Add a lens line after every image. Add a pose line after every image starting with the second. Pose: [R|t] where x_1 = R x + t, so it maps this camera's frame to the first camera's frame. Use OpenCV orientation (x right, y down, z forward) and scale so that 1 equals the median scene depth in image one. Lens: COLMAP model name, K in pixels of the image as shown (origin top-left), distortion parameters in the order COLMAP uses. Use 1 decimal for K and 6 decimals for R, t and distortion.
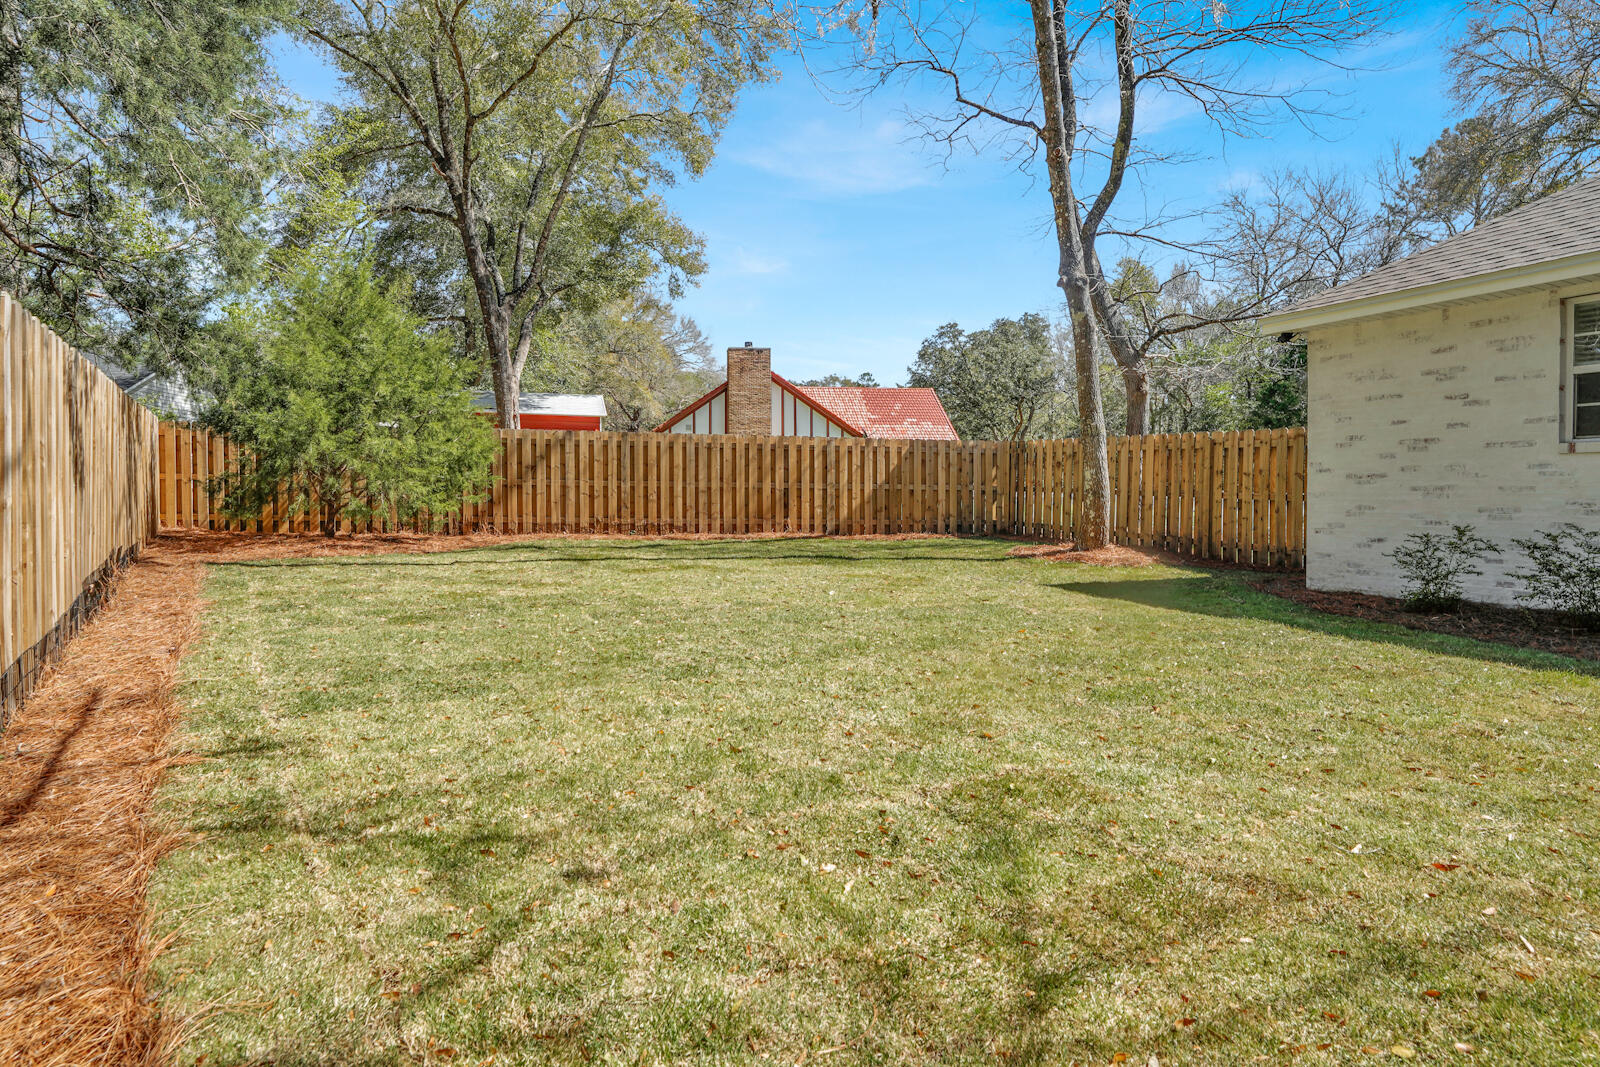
lens RADIAL K [[834.0, 0, 799.1], [0, 834.0, 507.0], [0, 0, 1]] dist [-0.019510, -0.000103]
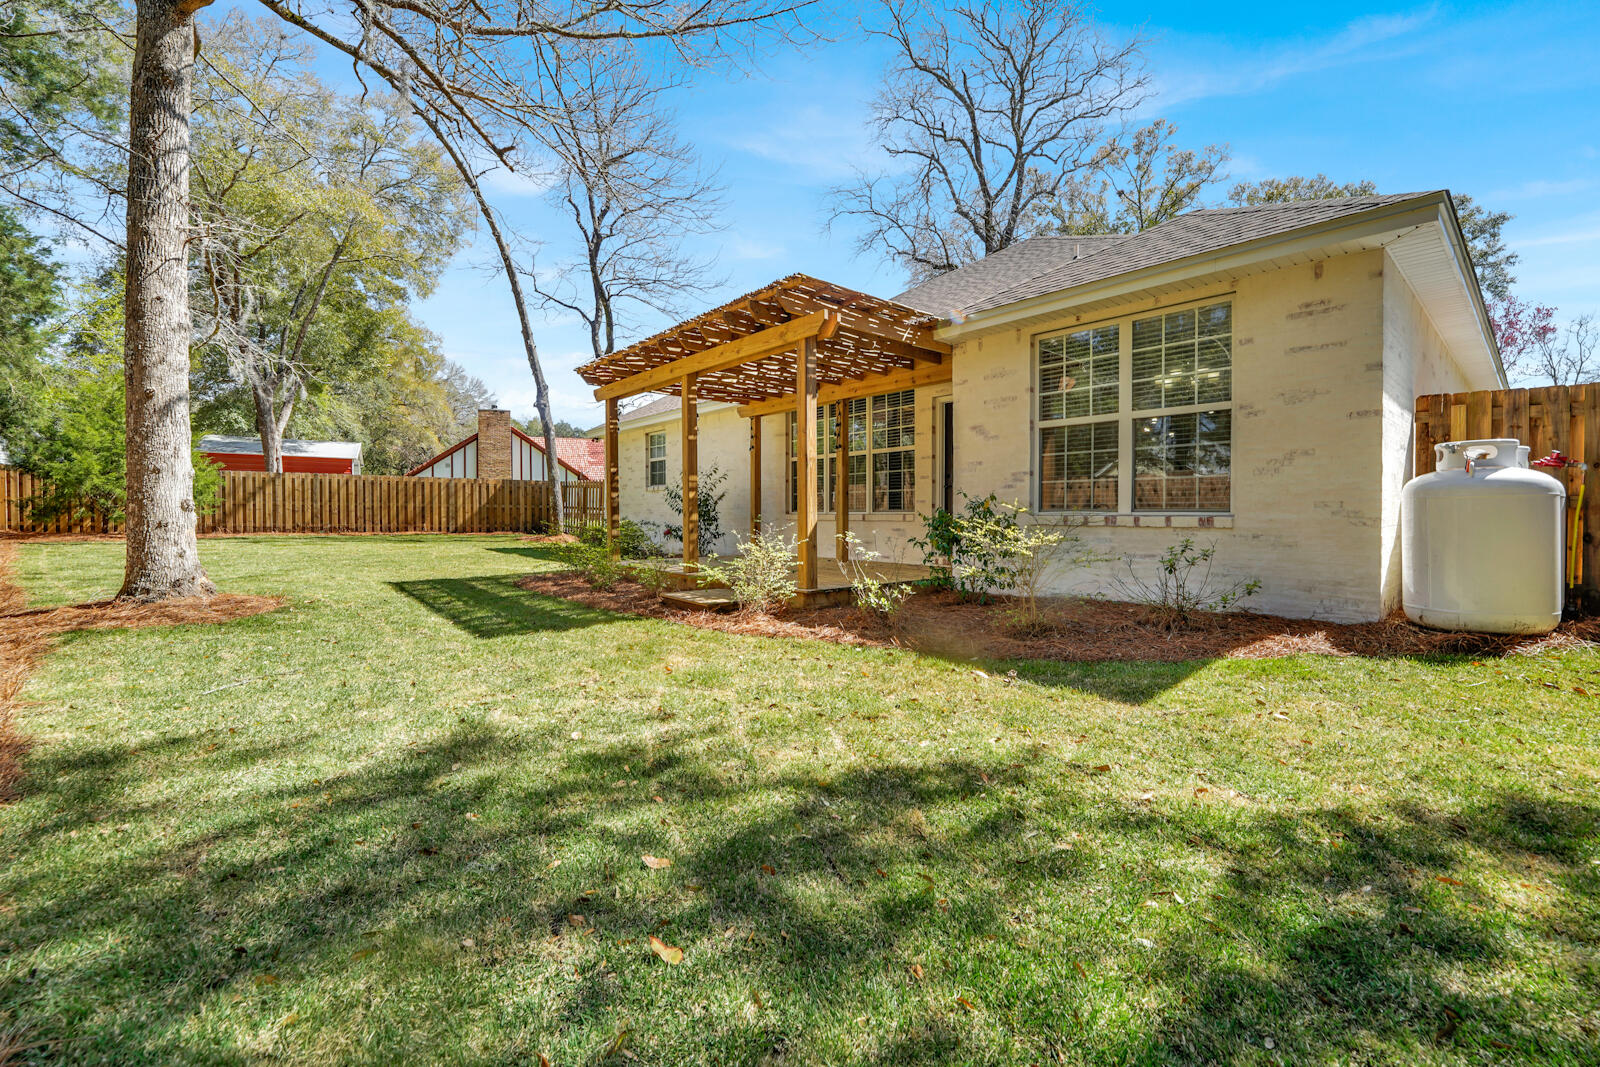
lens RADIAL K [[642.8, 0, 765.0], [0, 642.8, 516.5], [0, 0, 1]] dist [-0.019841, 0.000214]
pose [[0.967893, -0.001314, 0.251359, 0.347480], [0.005058, 0.999886, -0.014249, 0.021030], [-0.251312, 0.015062, 0.967789, -0.489699]]
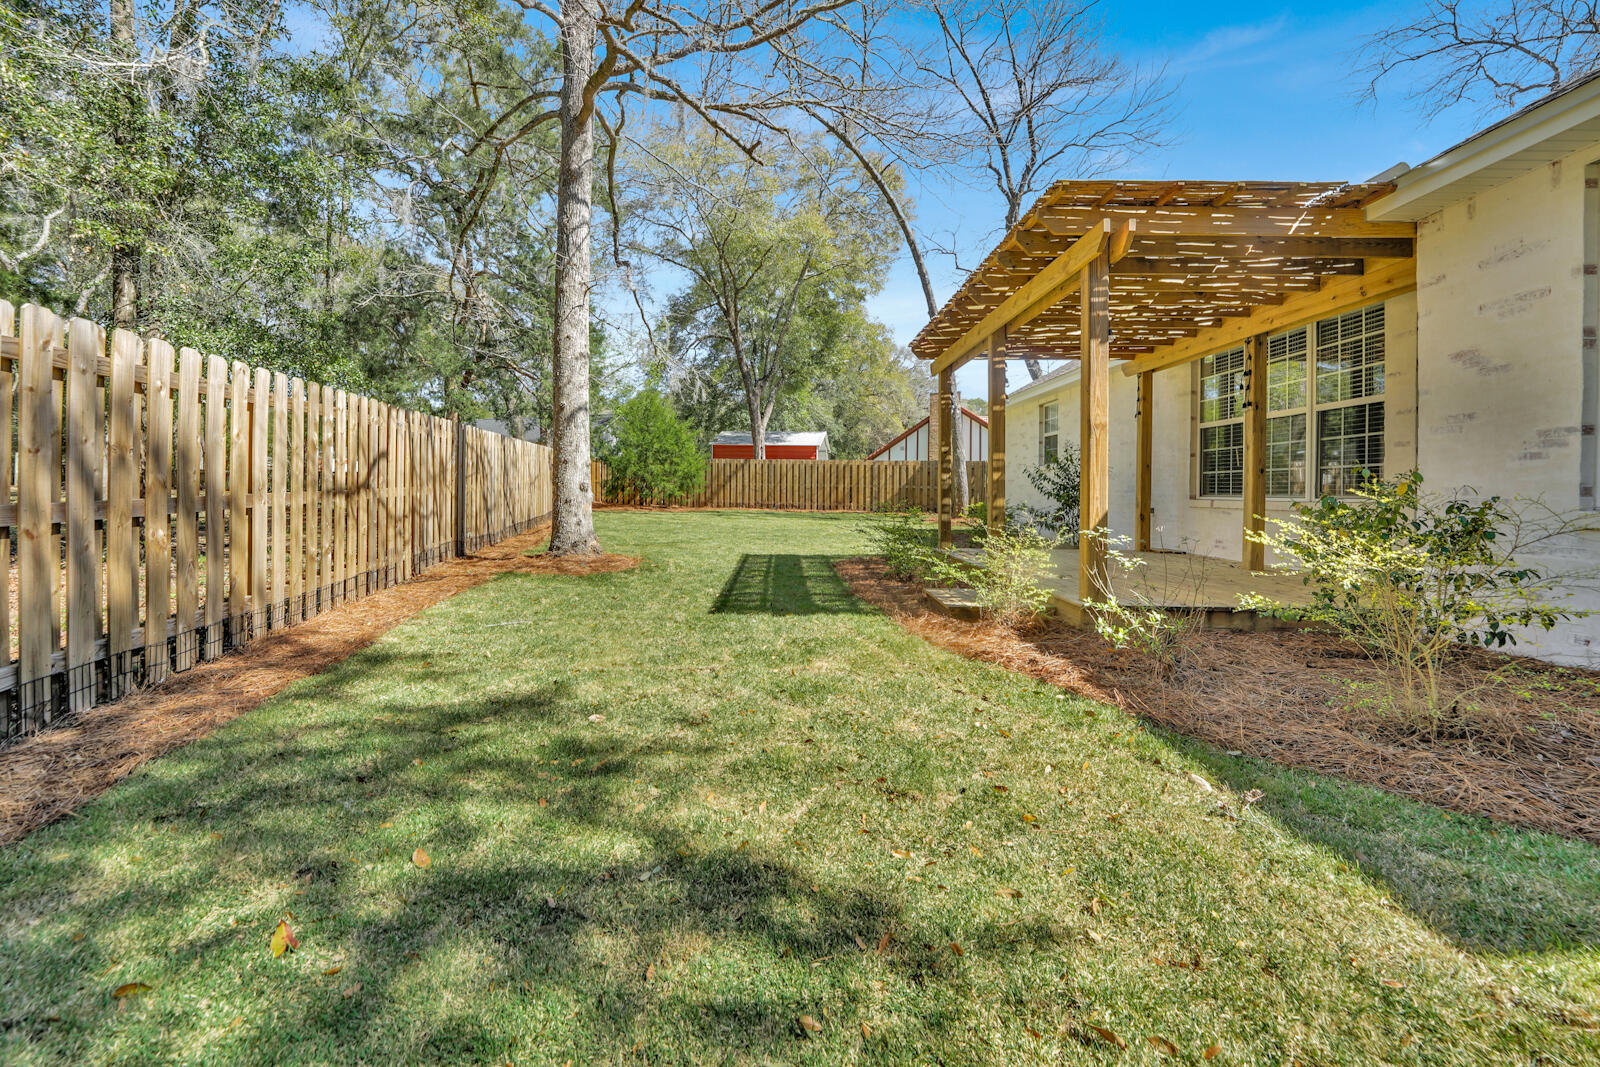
lens RADIAL K [[652.5, 0, 750.8], [0, 652.5, 493.0], [0, 0, 1]] dist [-0.022643, -0.000073]
pose [[0.893629, 0.009406, -0.448708, 0.457708], [-0.018388, 0.999708, -0.015667, 0.018113], [0.448430, 0.022251, 0.893541, -0.449237]]
